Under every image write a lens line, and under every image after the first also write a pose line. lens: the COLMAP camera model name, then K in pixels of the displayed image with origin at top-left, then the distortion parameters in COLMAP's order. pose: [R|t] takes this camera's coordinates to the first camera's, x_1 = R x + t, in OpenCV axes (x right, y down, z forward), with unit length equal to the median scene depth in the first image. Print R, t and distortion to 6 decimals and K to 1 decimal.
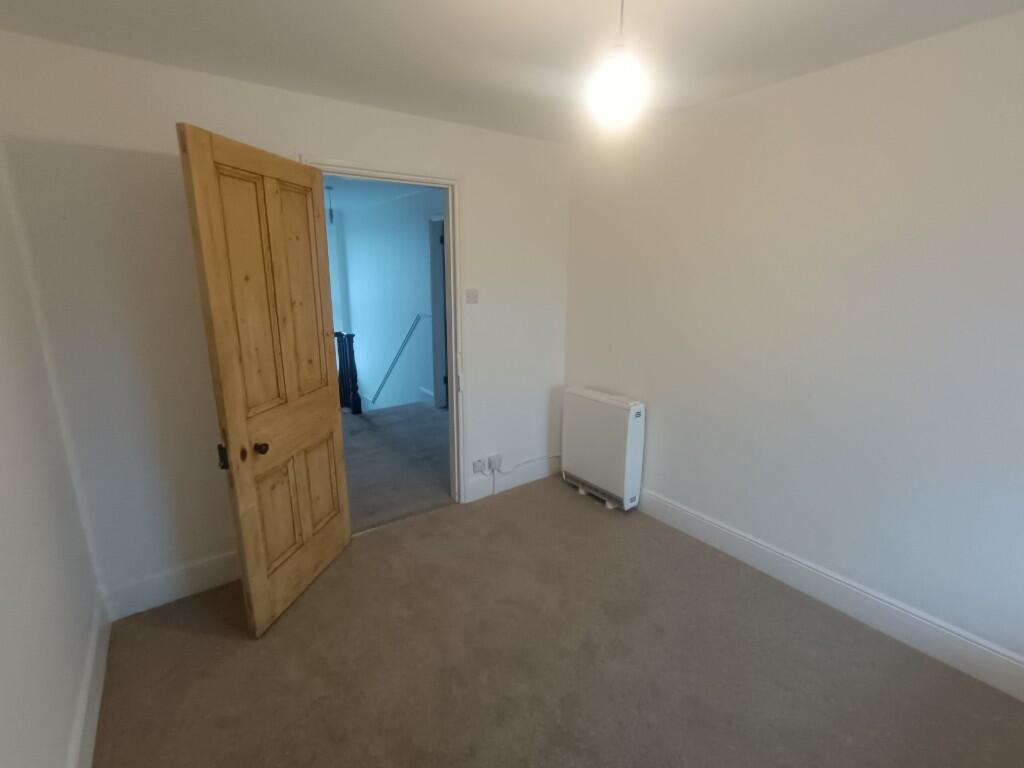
lens RADIAL K [[468.9, 0, 512.0], [0, 468.9, 384.0], [0, 0, 1]] dist [-0.001748, 0.000837]
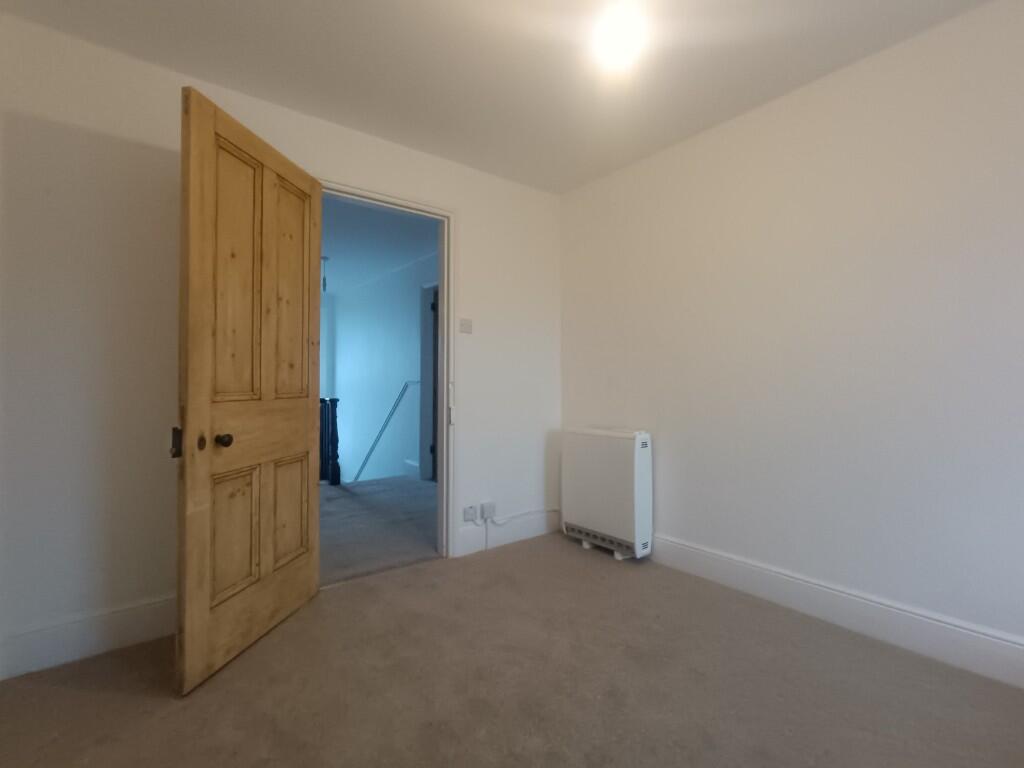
lens RADIAL K [[468.9, 0, 512.0], [0, 468.9, 384.0], [0, 0, 1]] dist [-0.001748, 0.000837]
pose [[0.999402, -0.003296, 0.034432, -0.030026], [0.011503, 0.970461, -0.240982, 0.214797], [-0.032621, 0.241234, 0.969919, 0.104134]]
